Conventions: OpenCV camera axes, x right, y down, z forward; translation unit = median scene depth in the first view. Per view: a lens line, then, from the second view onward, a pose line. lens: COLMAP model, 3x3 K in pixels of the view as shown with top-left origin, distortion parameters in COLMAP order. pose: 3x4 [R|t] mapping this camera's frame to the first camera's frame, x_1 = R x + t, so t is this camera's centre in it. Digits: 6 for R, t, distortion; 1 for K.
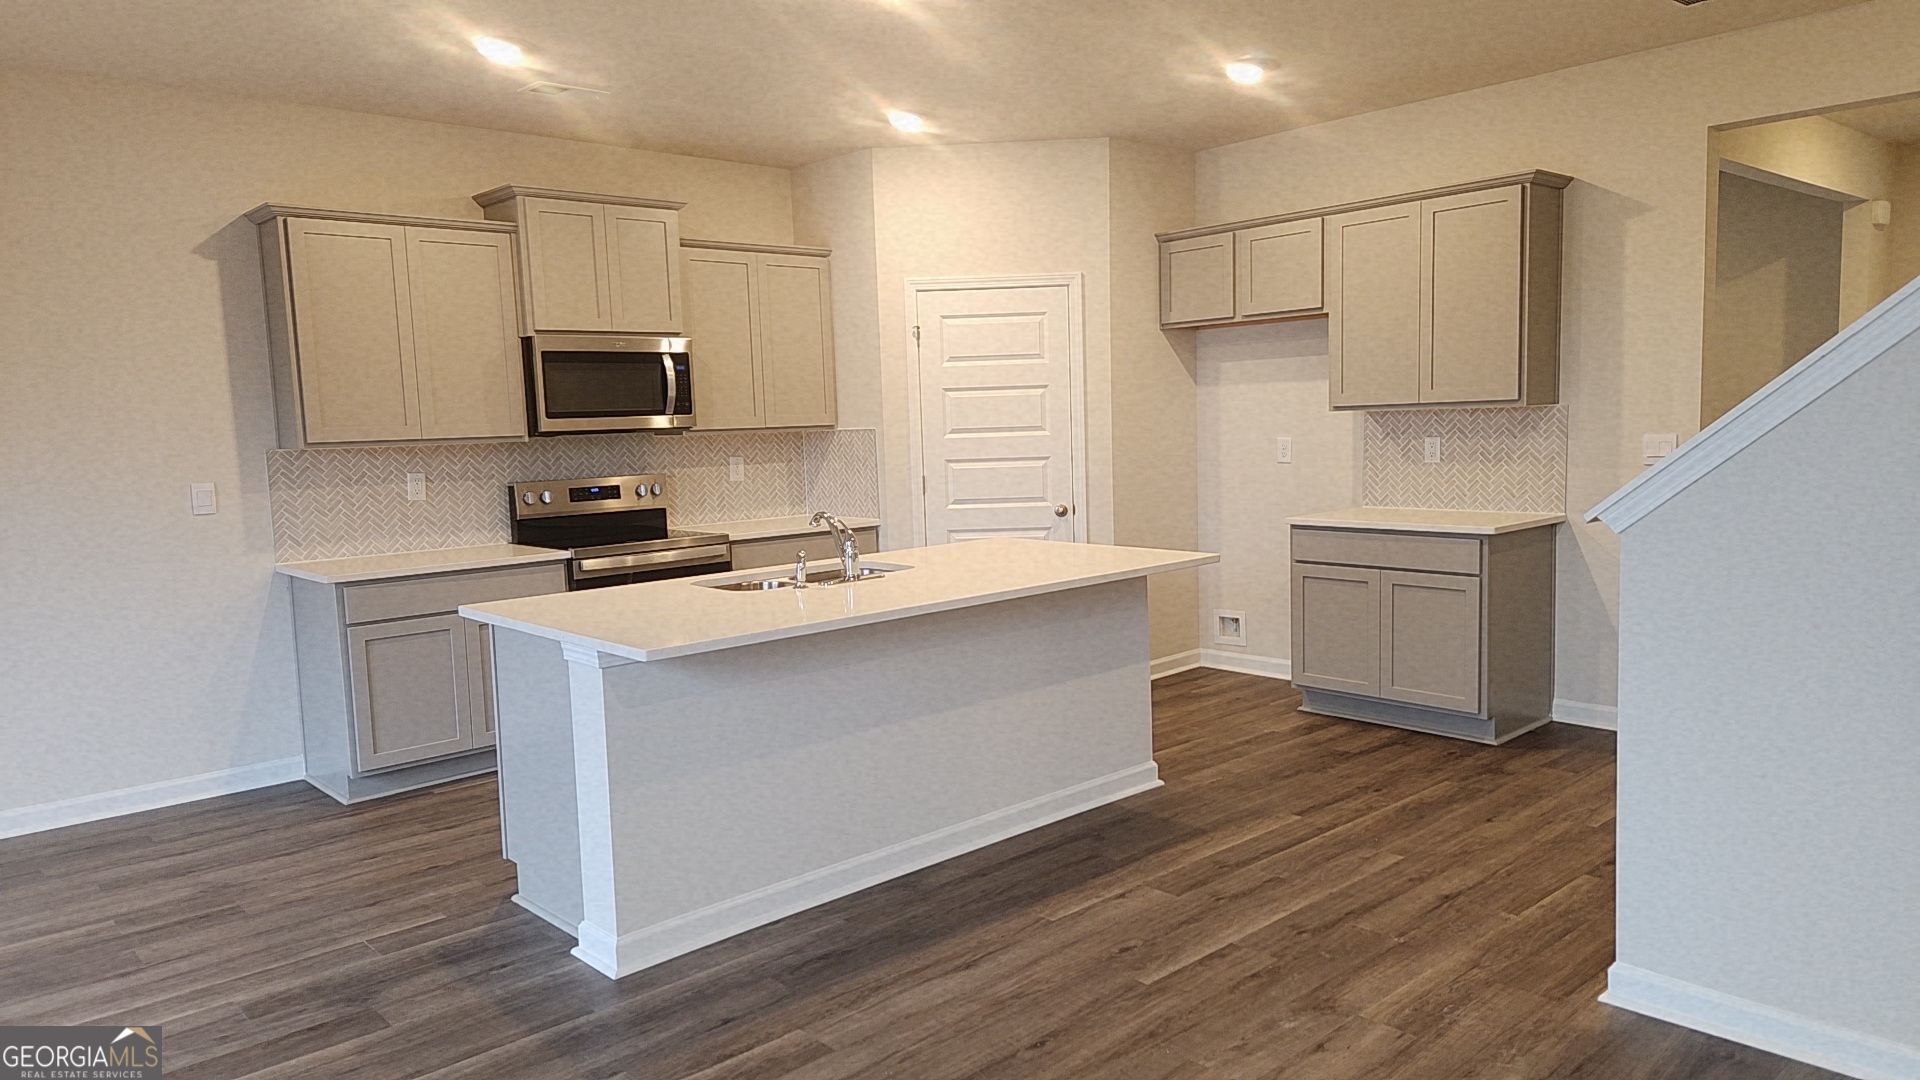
lens RADIAL K [[1273.3, 0, 964.2], [0, 1273.3, 534.4], [0, 0, 1]] dist [0.040282, -0.002883]
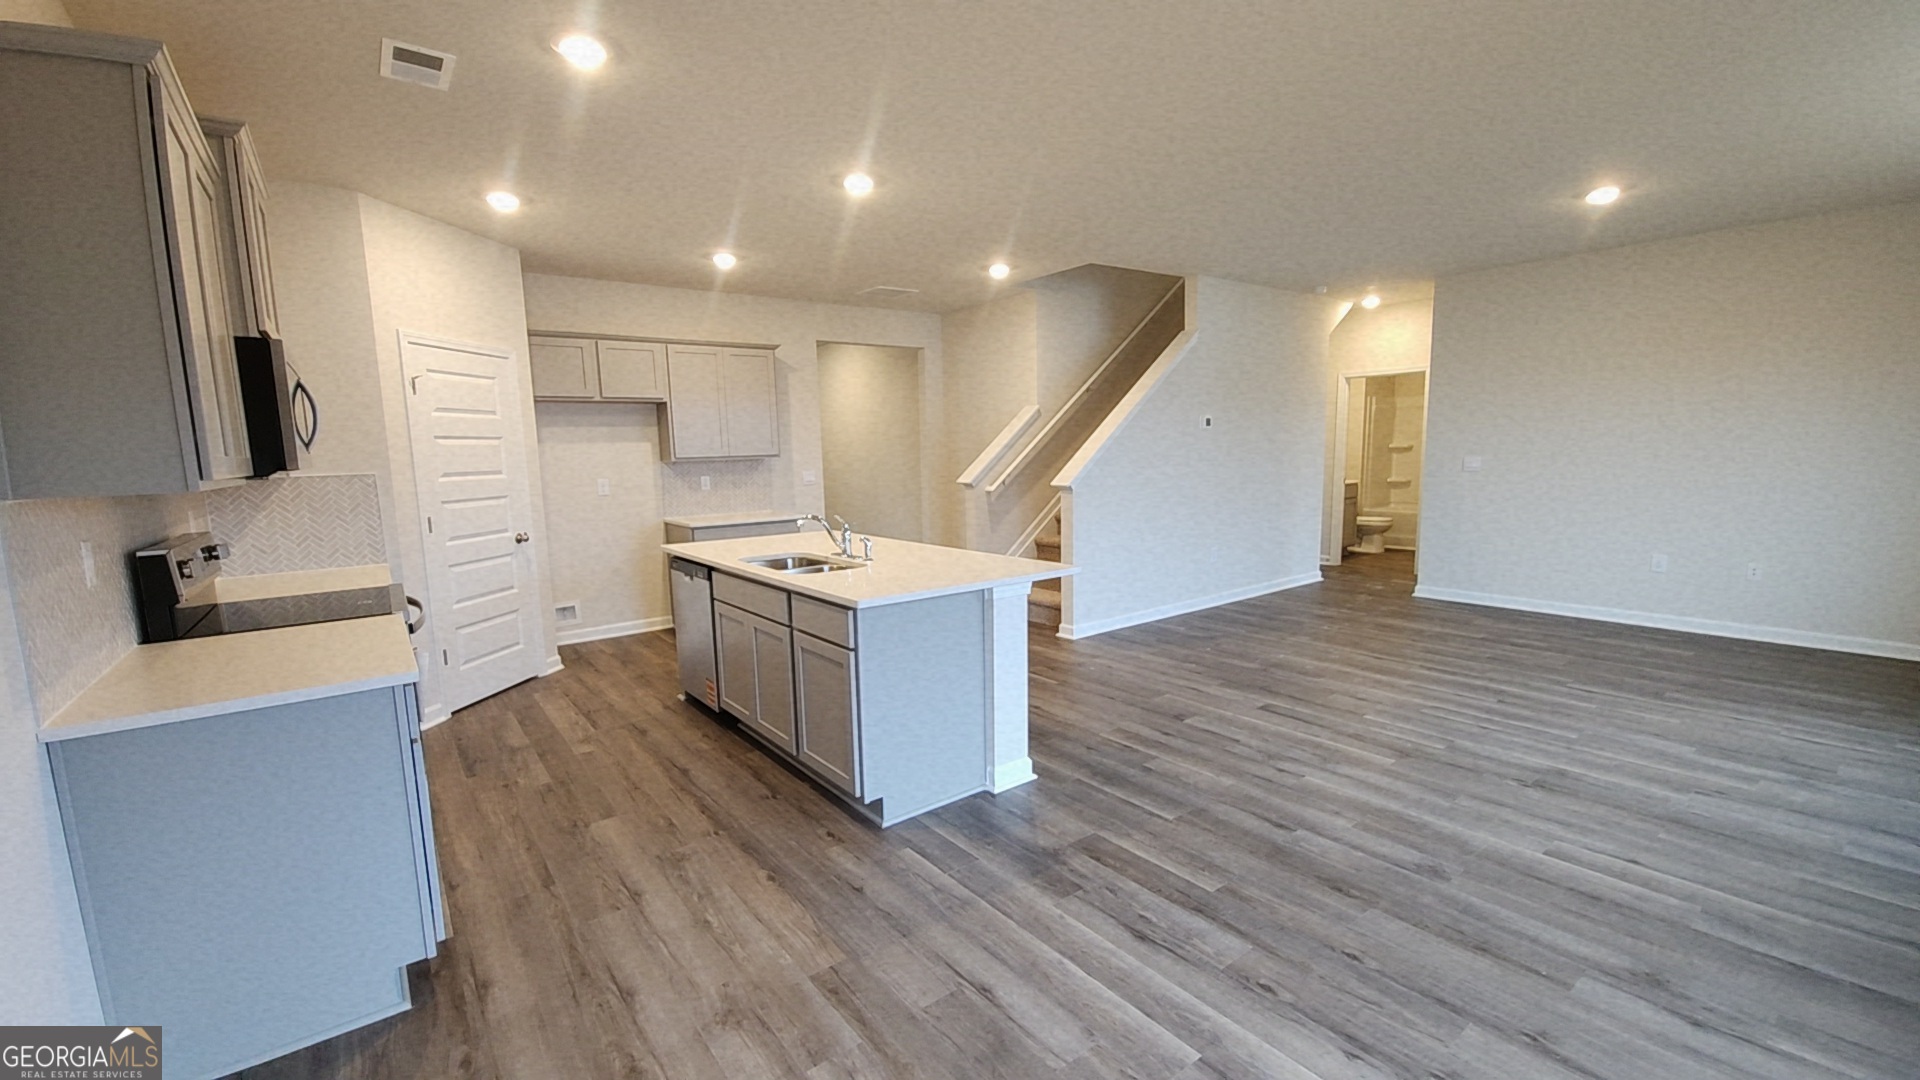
lens RADIAL K [[780.2, 0, 958.5], [0, 780.2, 547.1], [0, 0, 1]] dist [0.002915, -0.003304]
pose [[0.084673, -0.093567, 0.992006, -0.715732], [0.115884, 0.989750, 0.083463, -0.026536], [-0.989647, 0.107891, 0.094648, 0.552037]]
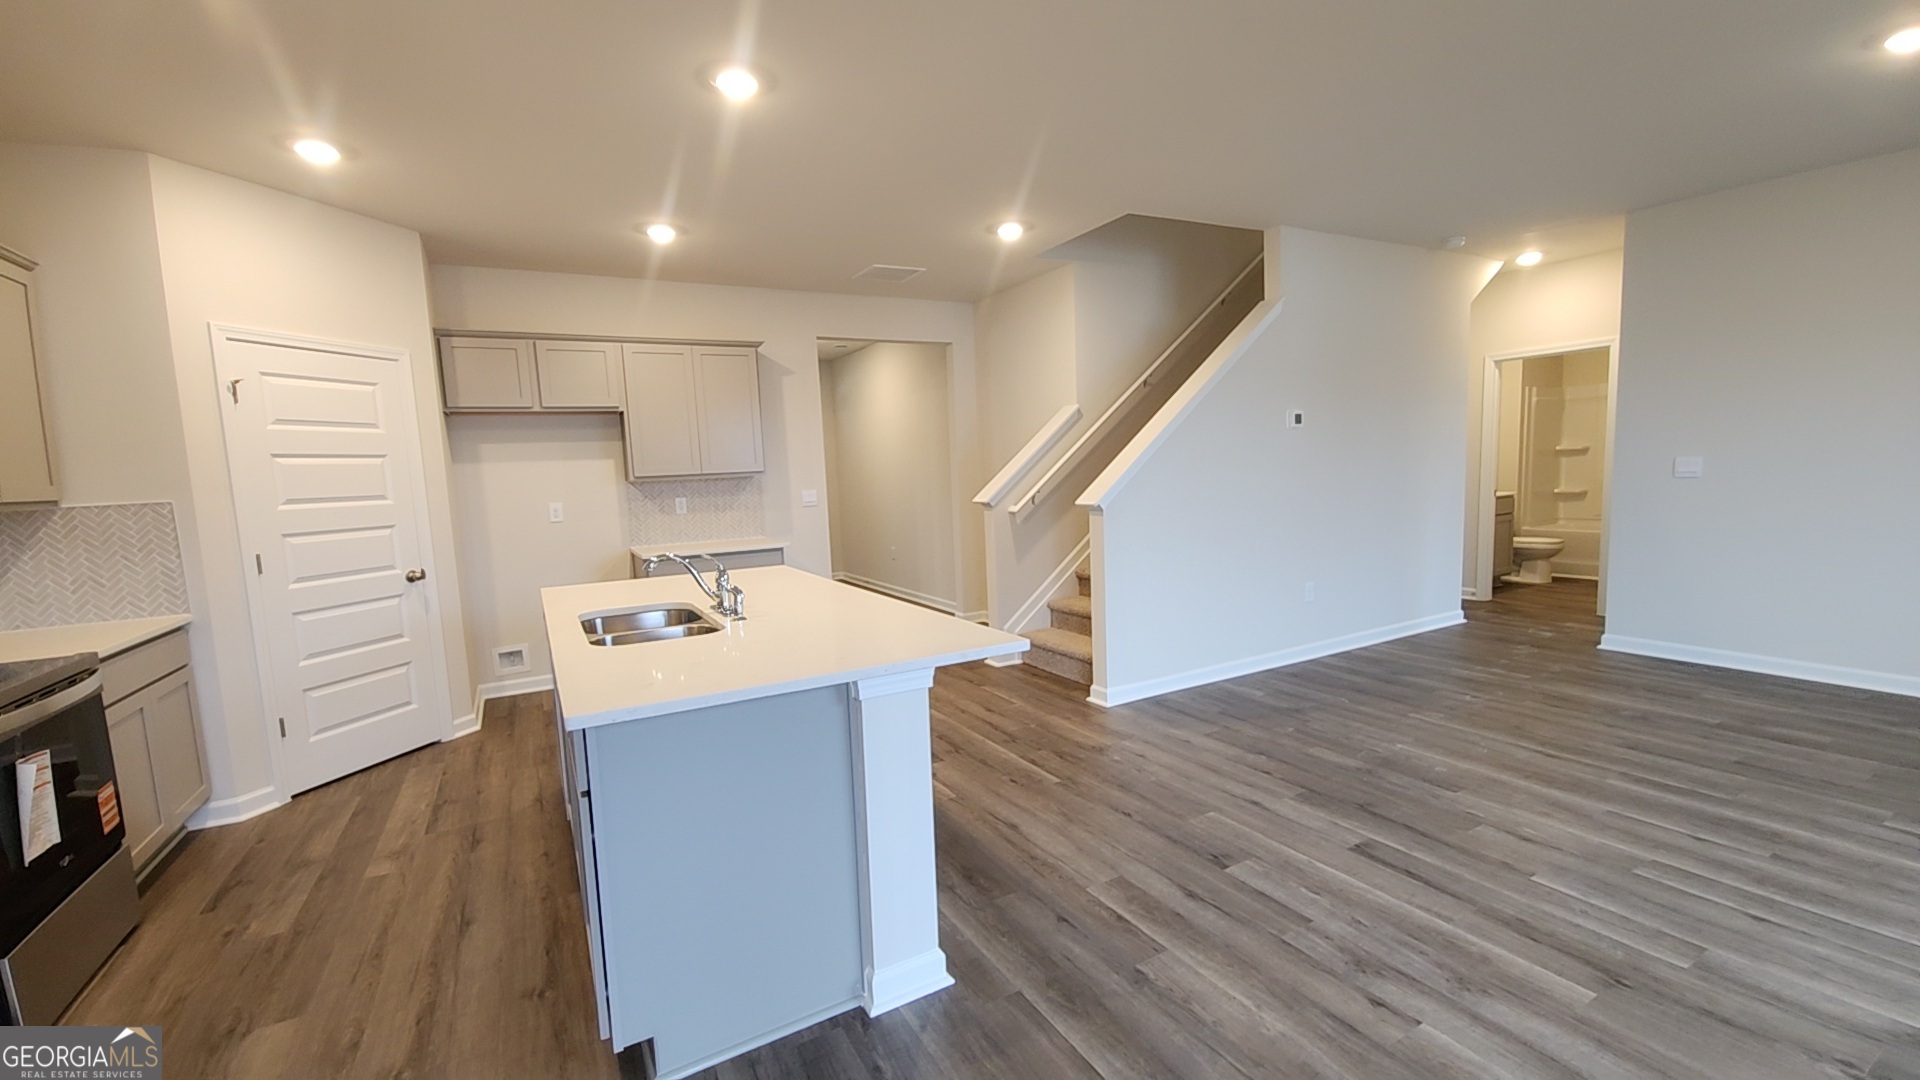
lens RADIAL K [[780.2, 0, 959.4], [0, 780.2, 548.8], [0, 0, 1]] dist [0.002915, -0.003304]
pose [[0.226995, -0.075240, 0.970985, -0.484041], [0.127194, 0.990762, 0.047037, -0.015478], [-0.965554, 0.112827, 0.234468, 0.459298]]
